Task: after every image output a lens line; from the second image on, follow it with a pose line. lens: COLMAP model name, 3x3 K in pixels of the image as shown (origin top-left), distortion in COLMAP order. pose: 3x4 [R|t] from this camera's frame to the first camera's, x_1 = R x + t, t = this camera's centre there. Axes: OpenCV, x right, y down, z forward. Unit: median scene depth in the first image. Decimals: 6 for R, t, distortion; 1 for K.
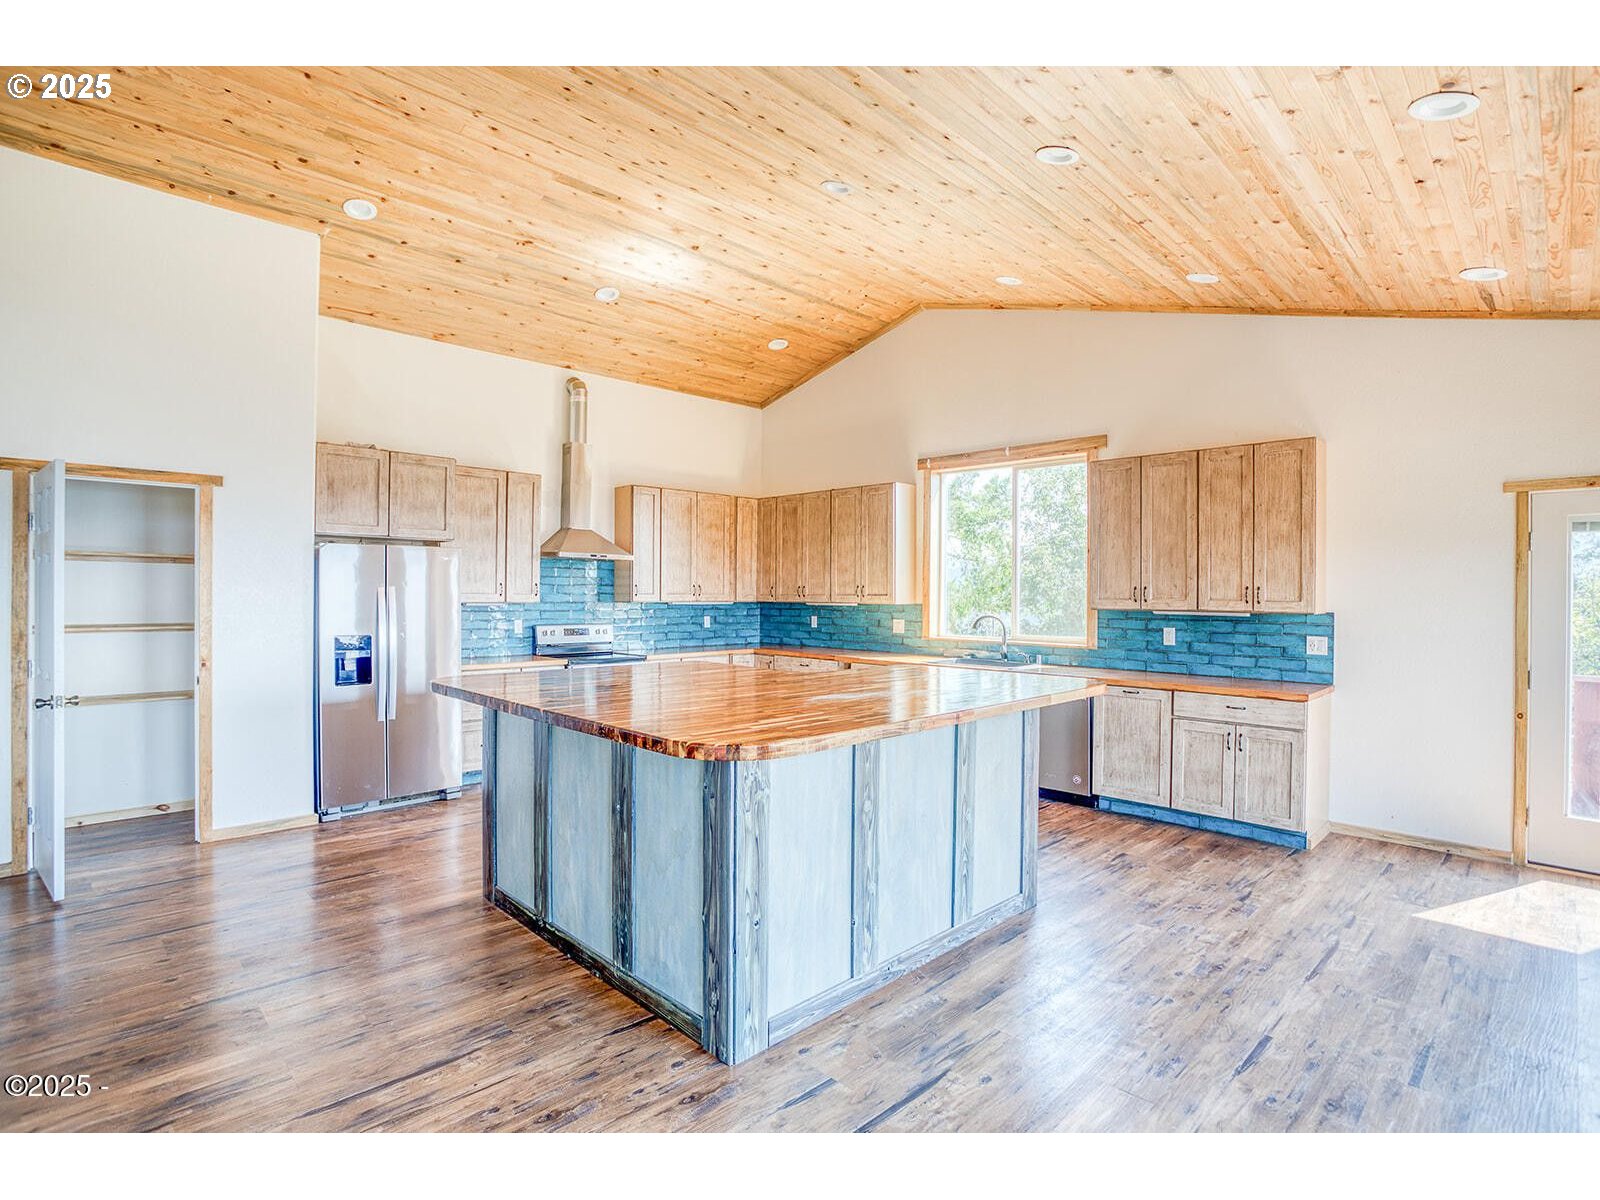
lens RADIAL K [[793.3, 0, 798.6], [0, 793.3, 591.5], [0, 0, 1]] dist [-0.070638, 0.029588]
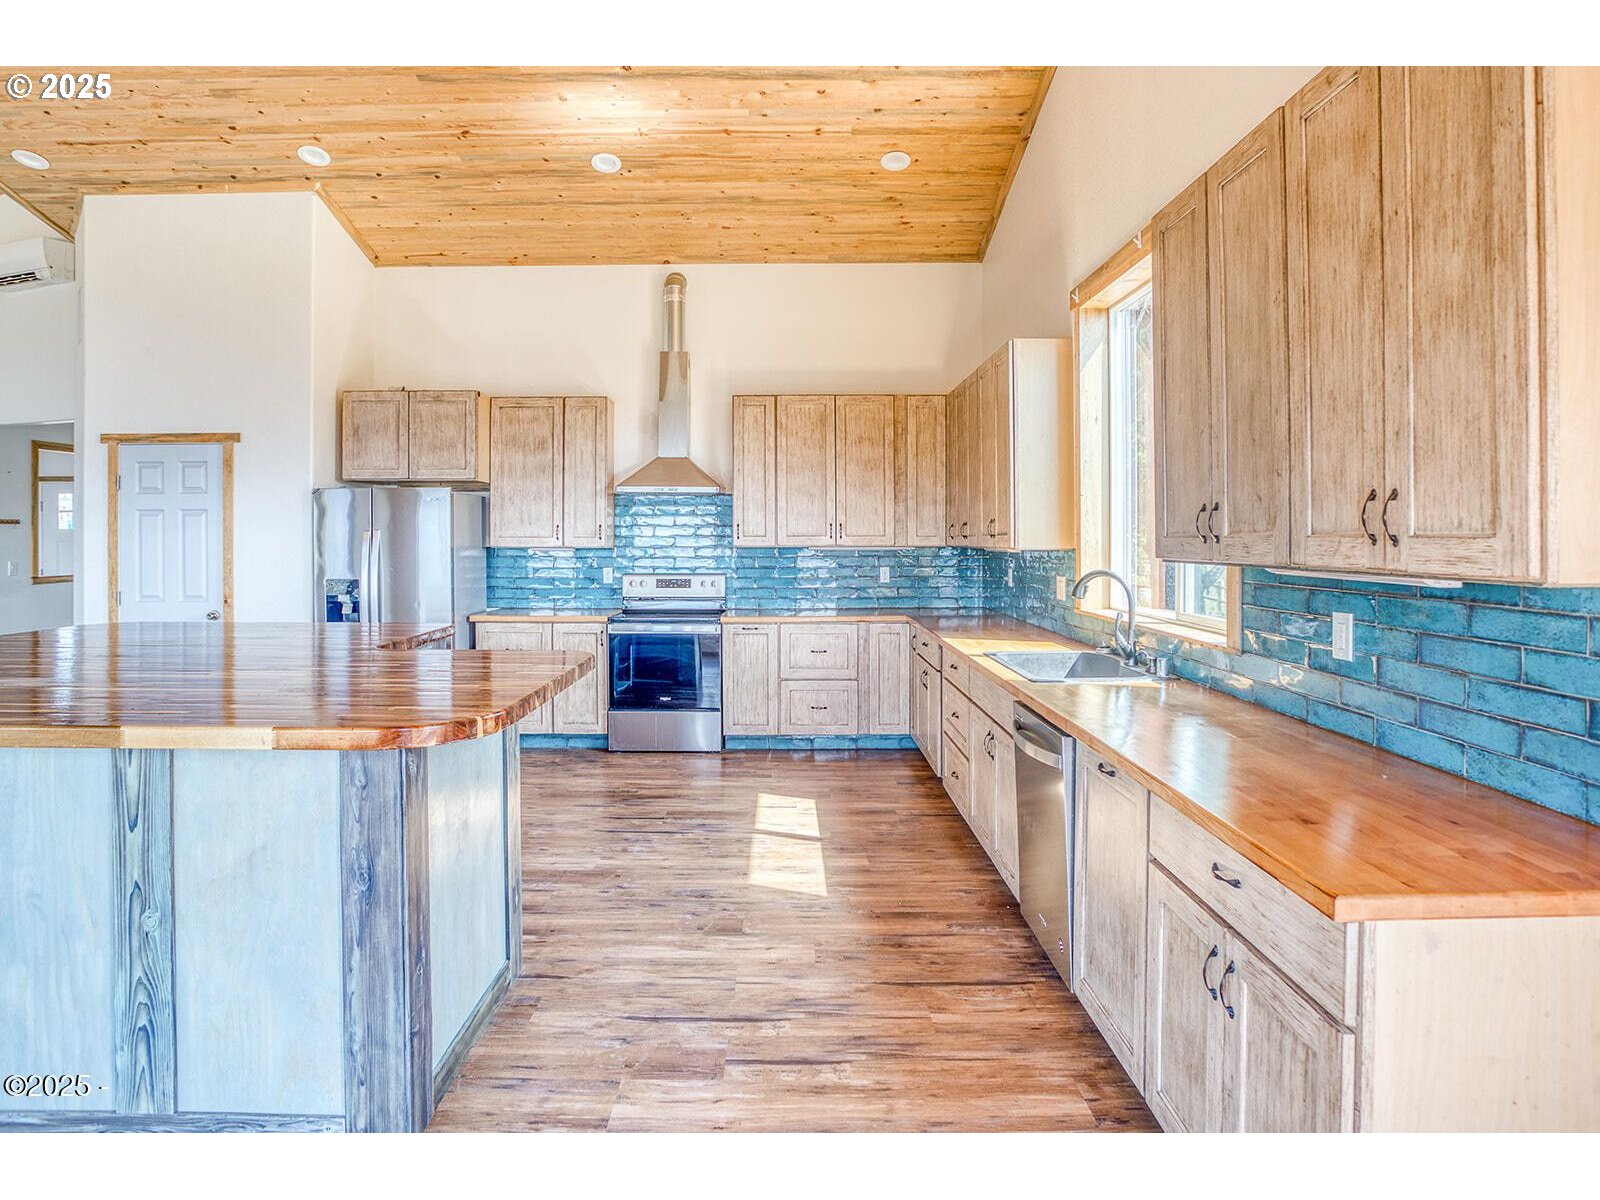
lens RADIAL K [[907.7, 0, 780.2], [0, 907.7, 540.7], [0, 0, 1]] dist [-0.085848, 0.046396]
pose [[0.712695, -0.005720, -0.701450, 0.516758], [0.007347, 0.999973, -0.000689, 0.009596], [0.701435, -0.004663, 0.712718, 0.465482]]
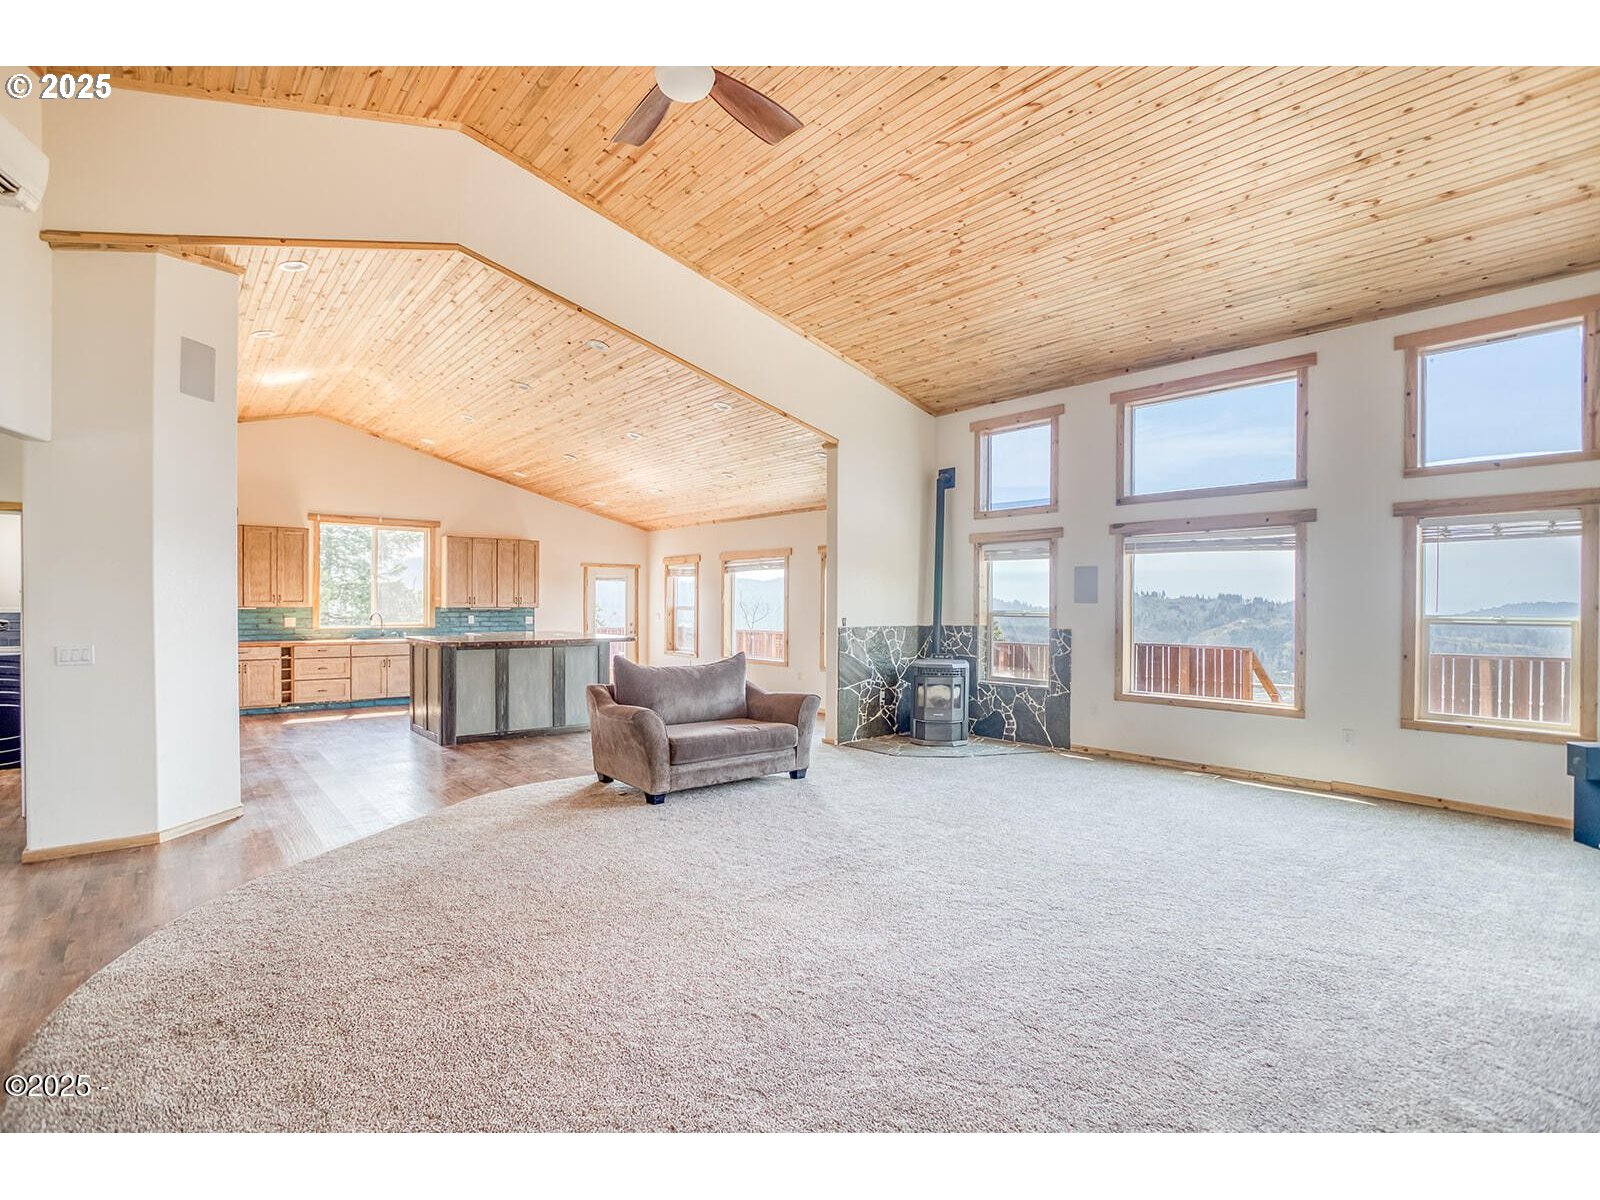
lens RADIAL K [[789.2, 0, 802.8], [0, 789.2, 597.9], [0, 0, 1]] dist [-0.069360, 0.030720]
pose [[0.064441, -0.008254, 0.997887, -1.455513], [-0.001712, 0.999963, 0.008382, -0.021028], [-0.997920, -0.002248, 0.064425, -0.051323]]
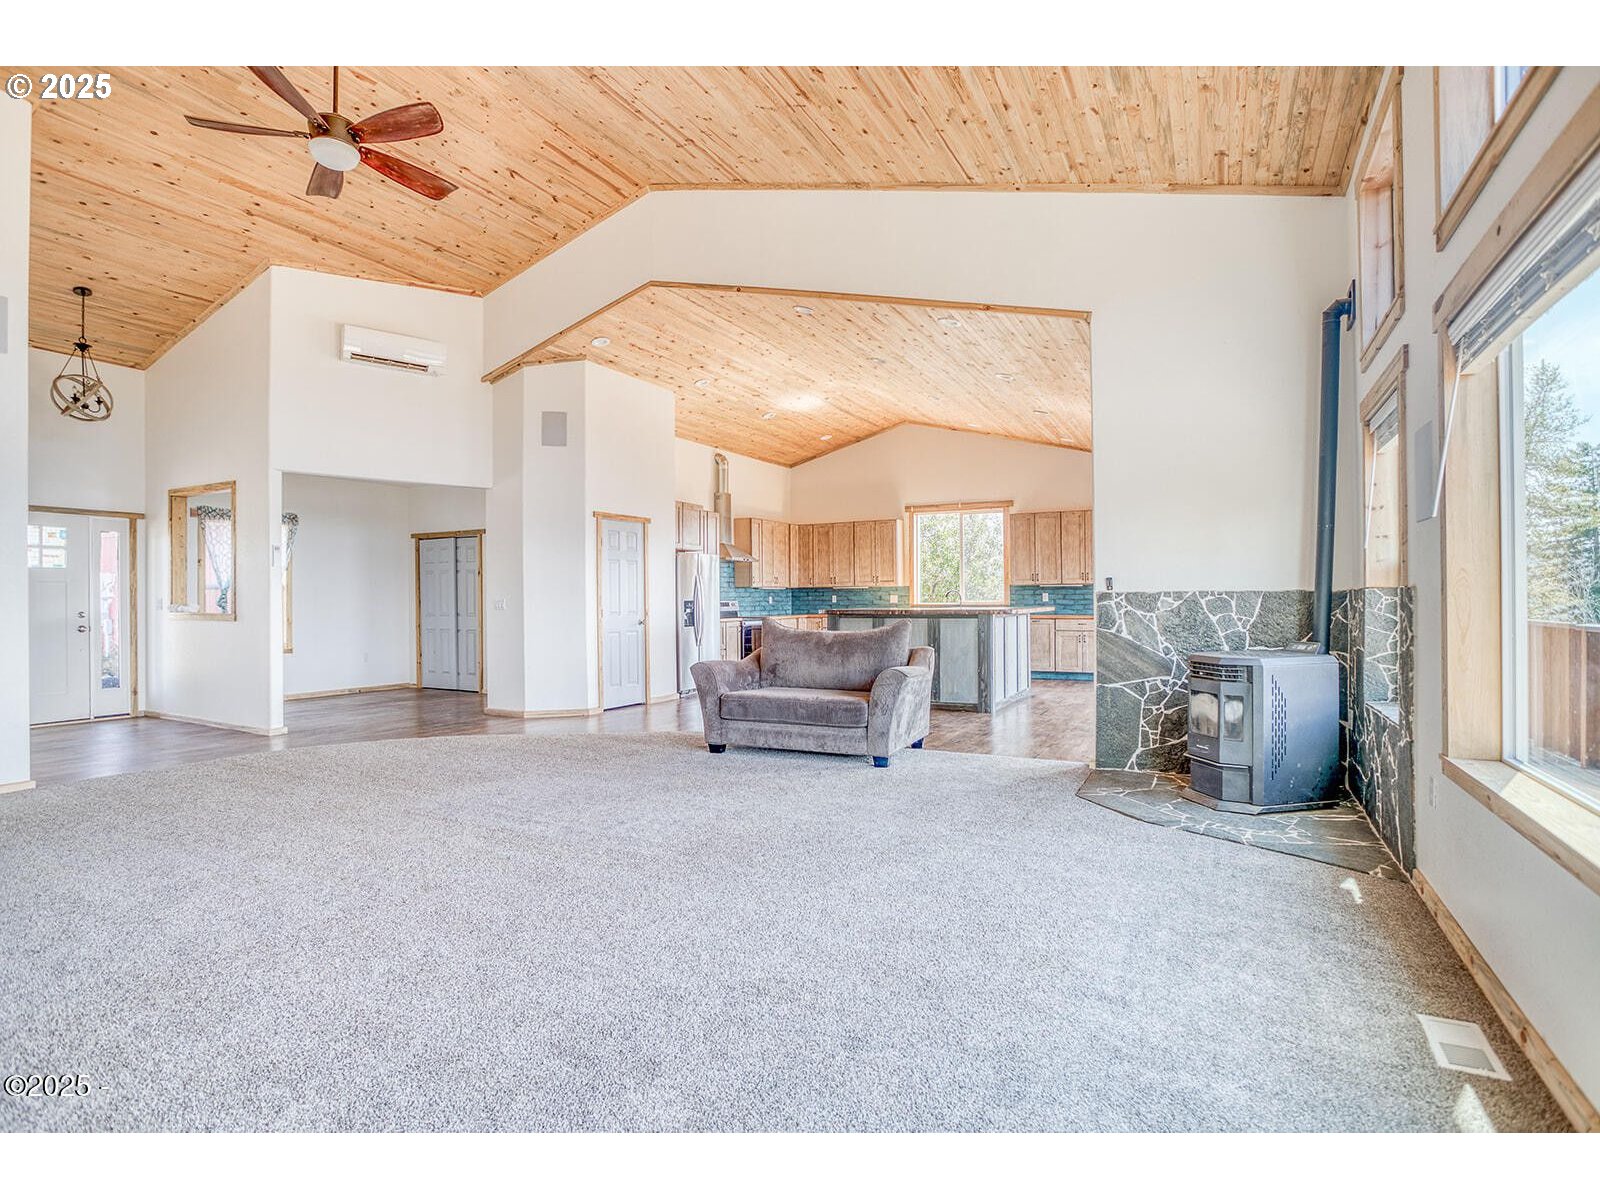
lens RADIAL K [[789.2, 0, 802.8], [0, 789.2, 597.9], [0, 0, 1]] dist [-0.069360, 0.030720]
pose [[0.953574, -0.015099, 0.300779, -0.715765], [0.014641, 0.999886, 0.003776, 0.037235], [-0.300801, 0.000803, 0.953687, -0.752291]]
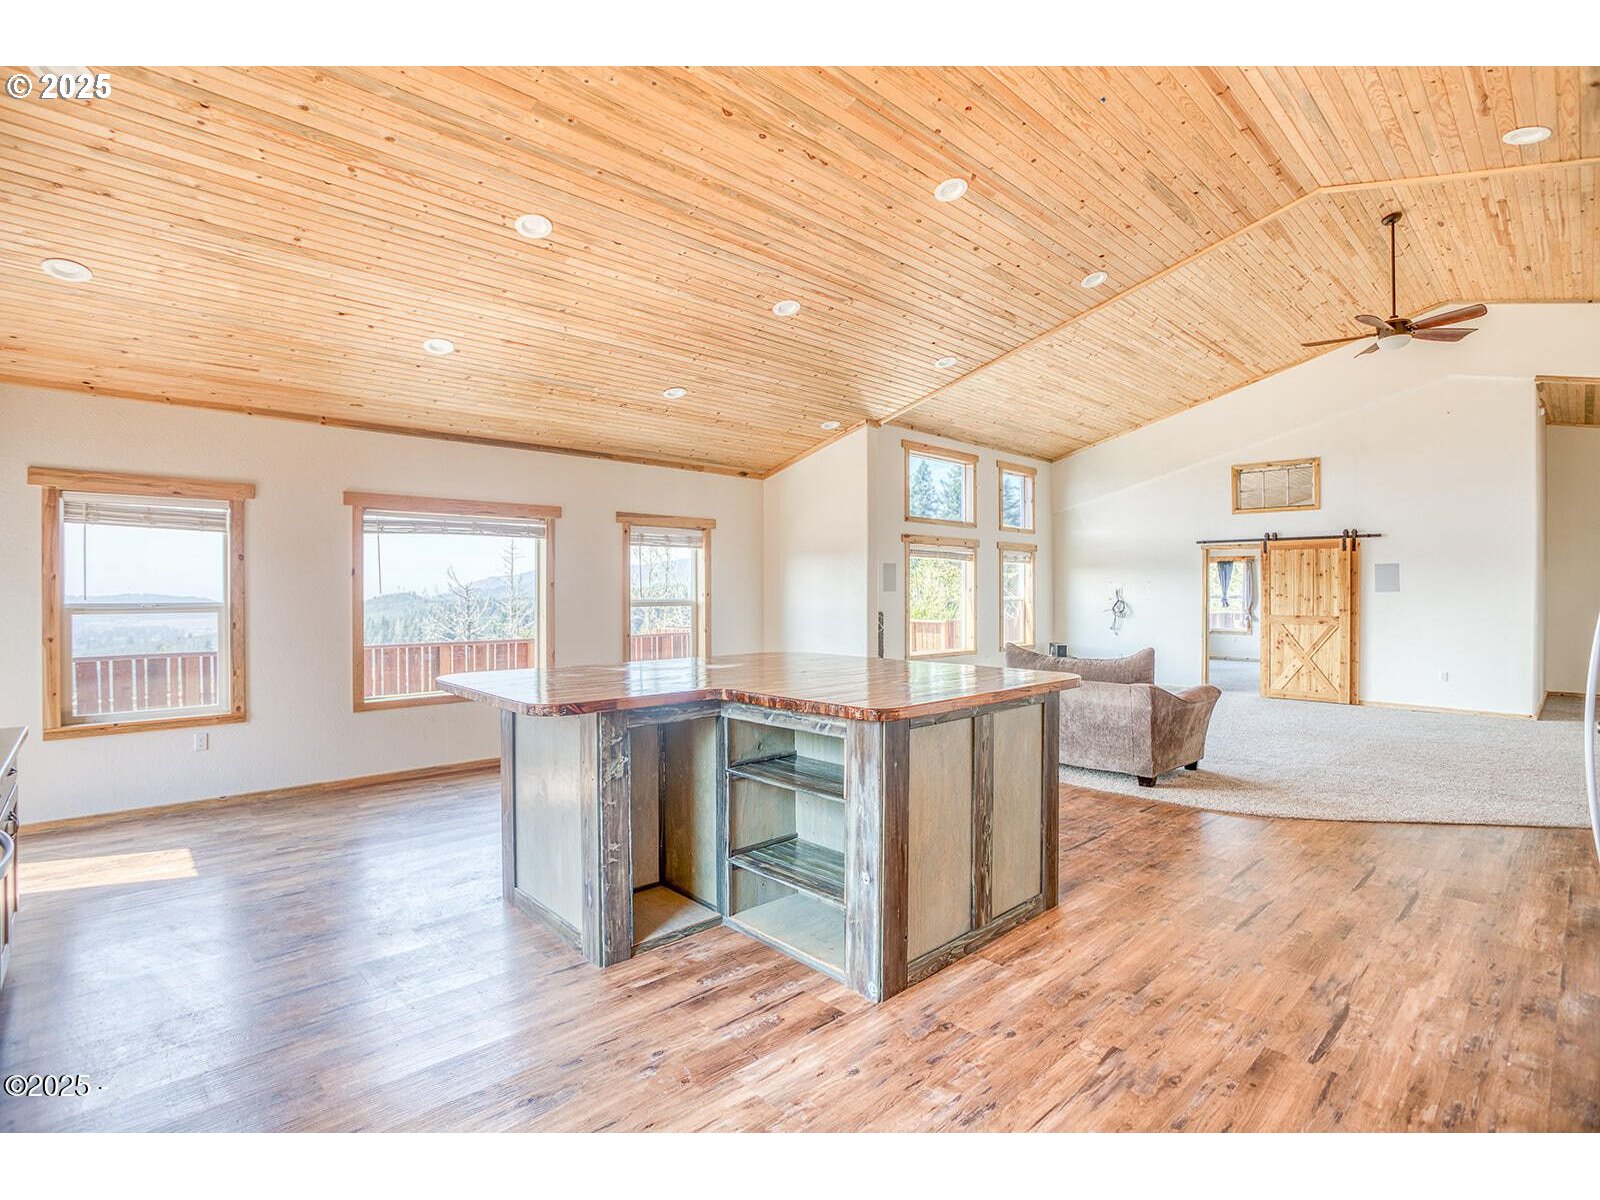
lens RADIAL K [[789.2, 0, 802.8], [0, 789.2, 597.9], [0, 0, 1]] dist [-0.069360, 0.030720]
pose [[-0.999958, -0.007825, 0.004695, -0.053942], [-0.007799, 0.999953, 0.005686, 0.001731], [-0.004739, 0.005649, -0.999973, 1.198976]]
